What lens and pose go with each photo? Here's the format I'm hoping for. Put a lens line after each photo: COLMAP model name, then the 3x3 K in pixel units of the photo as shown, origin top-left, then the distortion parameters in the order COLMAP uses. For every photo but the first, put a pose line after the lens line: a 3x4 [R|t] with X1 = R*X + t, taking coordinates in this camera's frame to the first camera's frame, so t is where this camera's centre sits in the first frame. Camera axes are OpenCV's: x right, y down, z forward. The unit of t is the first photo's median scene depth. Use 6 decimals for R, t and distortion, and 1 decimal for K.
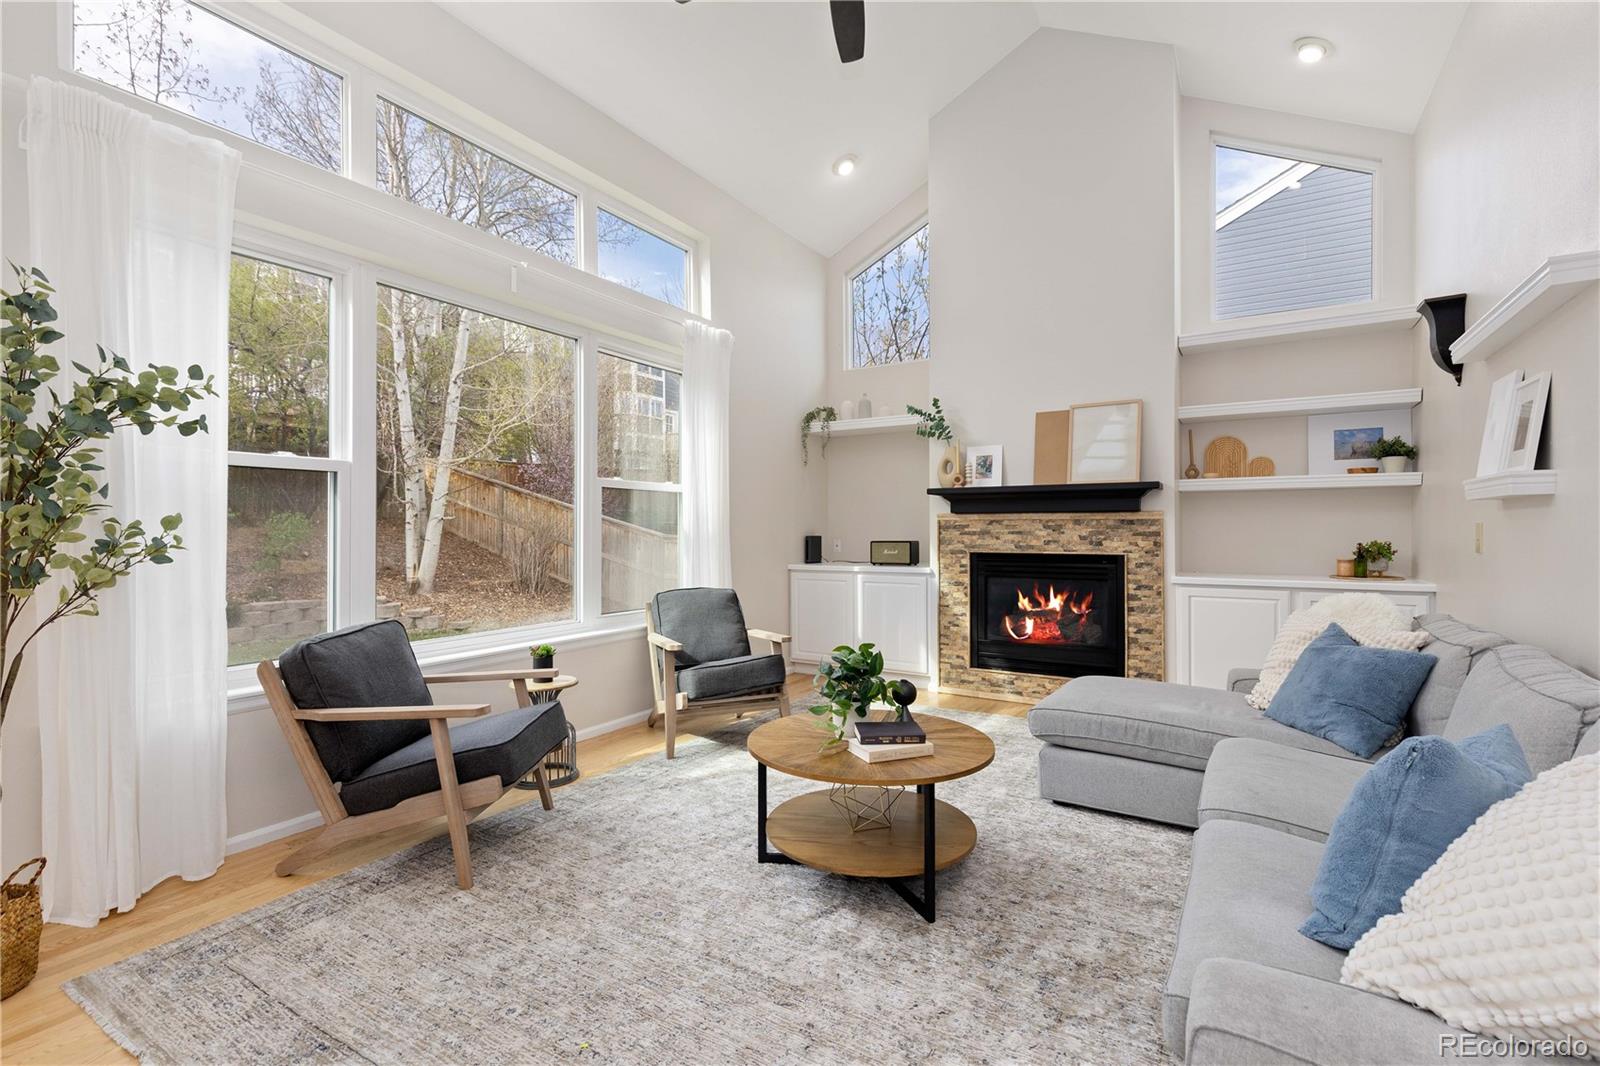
lens RADIAL K [[716.5, 0, 800.0], [0, 716.5, 533.0], [0, 0, 1]] dist [0.001319, -0.000130]
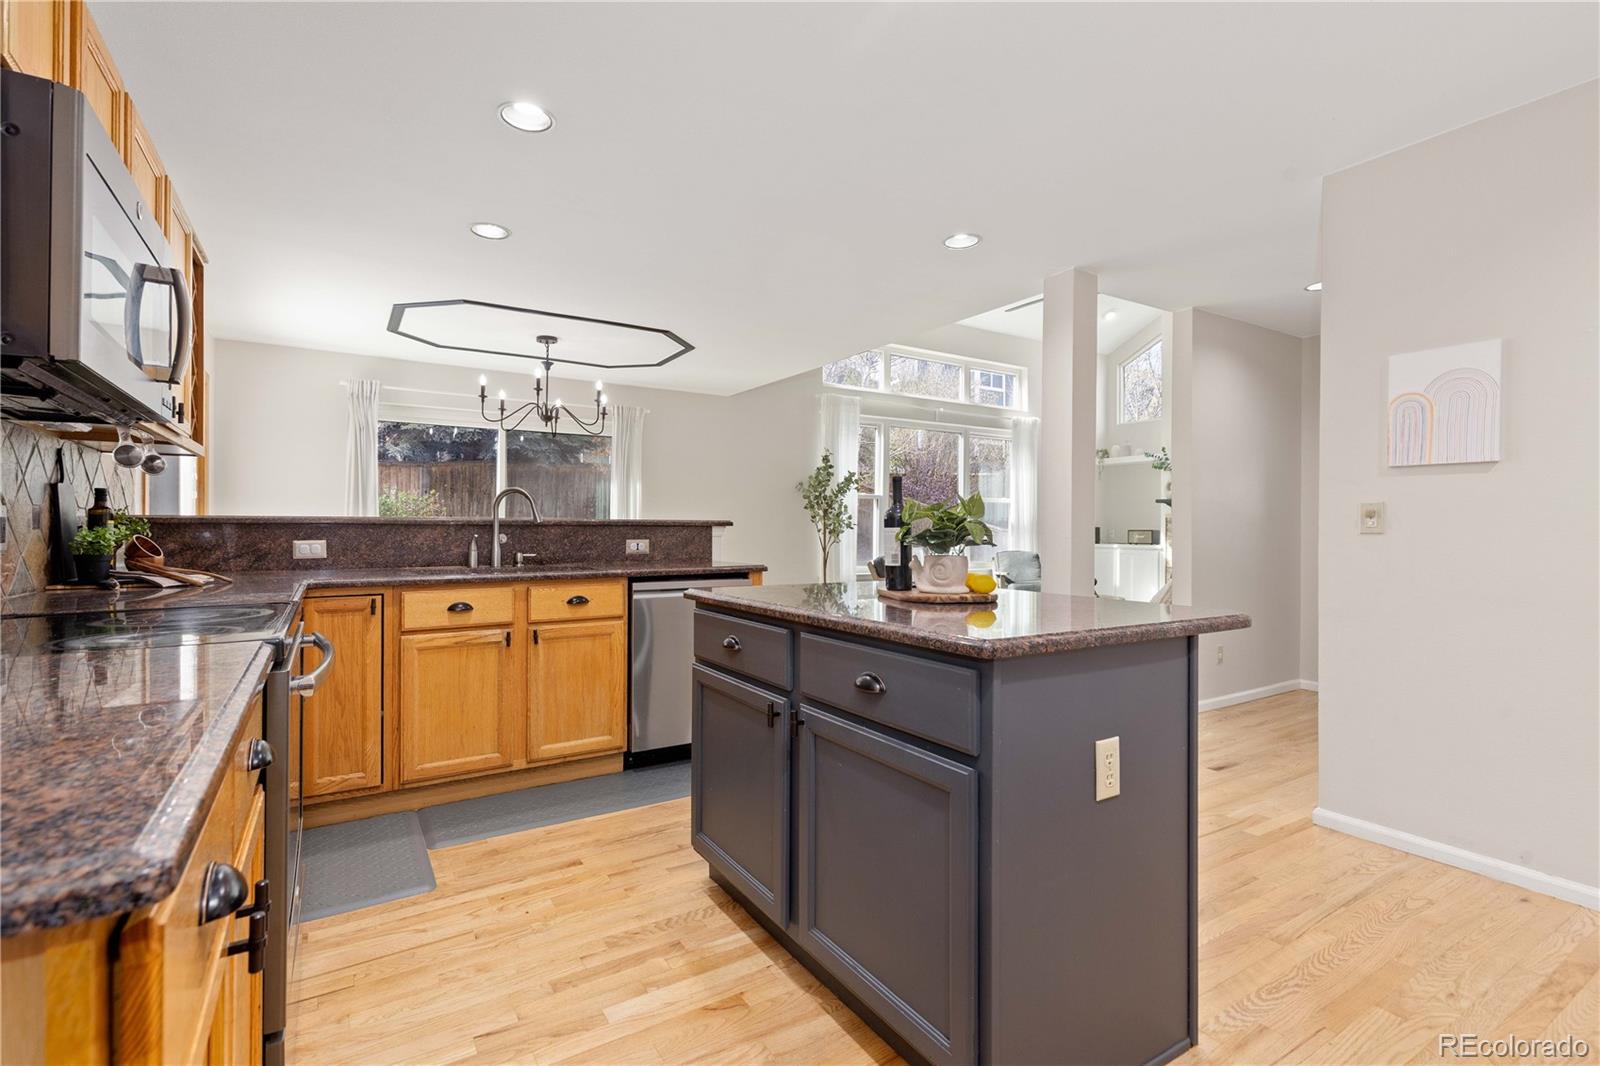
lens RADIAL K [[727.1, 0, 797.3], [0, 727.1, 529.0], [0, 0, 1]] dist [0.010191, -0.001050]
pose [[0.892667, 0.007945, -0.450648, 0.198462], [-0.010560, 0.999939, -0.003289, 0.024953], [0.450594, 0.007694, 0.892696, -0.976058]]
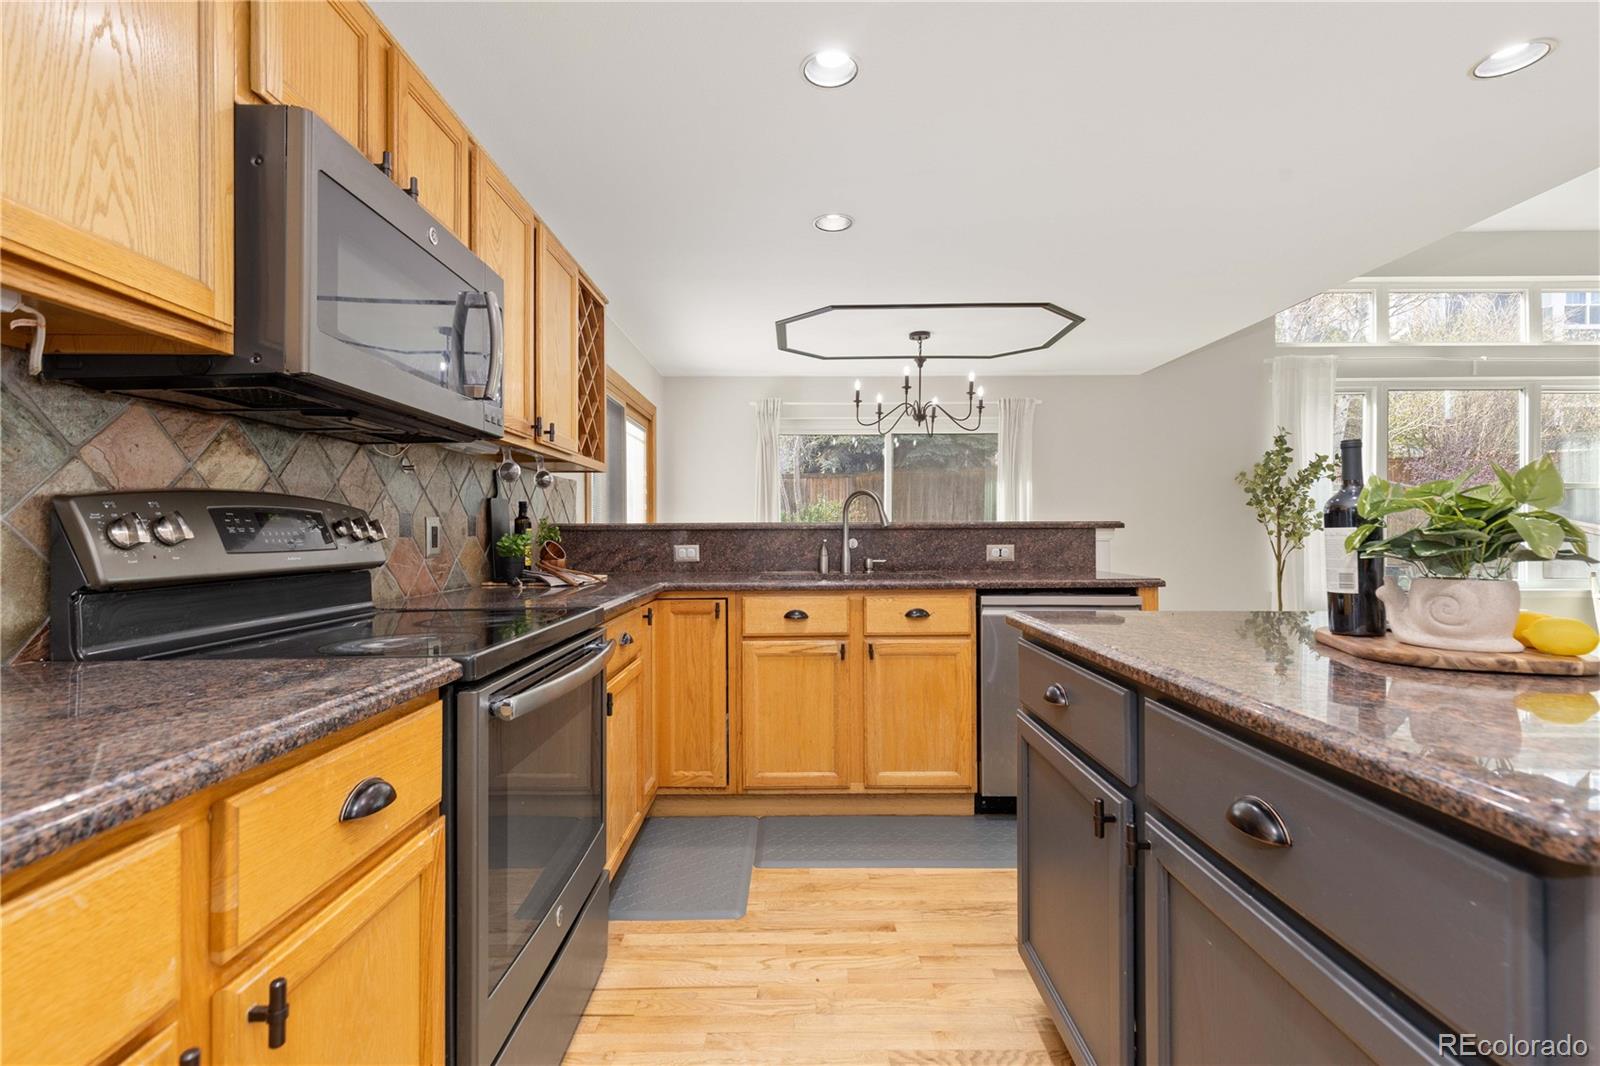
lens RADIAL K [[727.1, 0, 797.3], [0, 727.1, 529.0], [0, 0, 1]] dist [0.010191, -0.001050]
pose [[0.514534, -0.000990, -0.857470, 0.178127], [-0.004363, 0.999983, -0.003773, 0.024407], [0.857459, 0.005683, 0.514521, -0.873826]]
